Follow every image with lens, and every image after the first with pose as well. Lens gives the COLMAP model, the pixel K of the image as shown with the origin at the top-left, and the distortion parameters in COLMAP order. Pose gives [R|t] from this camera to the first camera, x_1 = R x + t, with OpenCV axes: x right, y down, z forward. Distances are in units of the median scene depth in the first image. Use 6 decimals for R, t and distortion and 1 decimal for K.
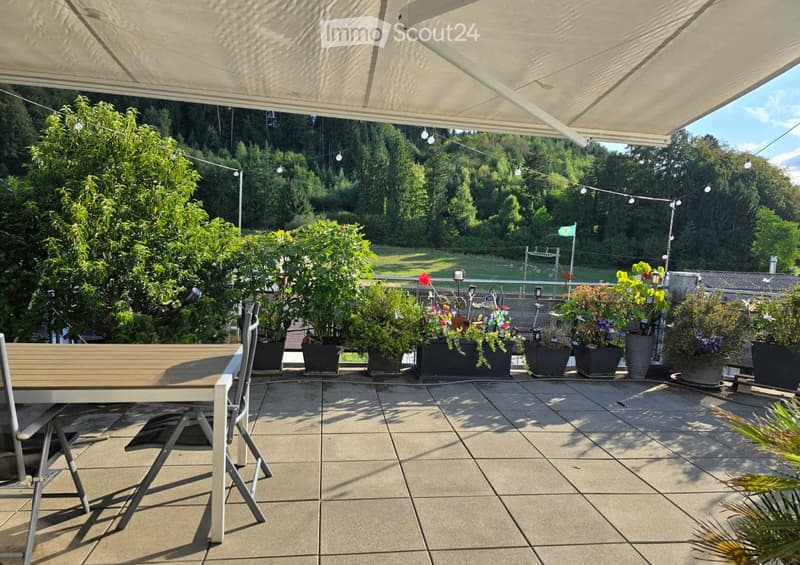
lens RADIAL K [[536.3, 0, 400.0], [0, 536.3, 282.5], [0, 0, 1]] dist [0.047075, -0.004282]
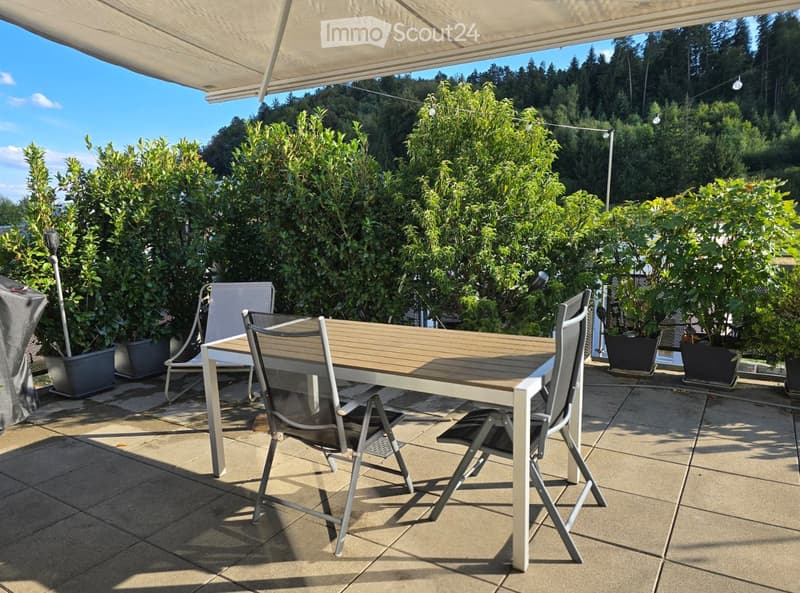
lens RADIAL K [[551.9, 0, 399.4], [0, 551.9, 306.2], [0, 0, 1]] dist [0.095431, -0.102194]
pose [[0.751124, 0.037391, -0.659101, 0.054562], [0.012315, 0.997427, 0.070619, -0.000953], [0.660046, -0.061161, 0.748731, 0.145101]]
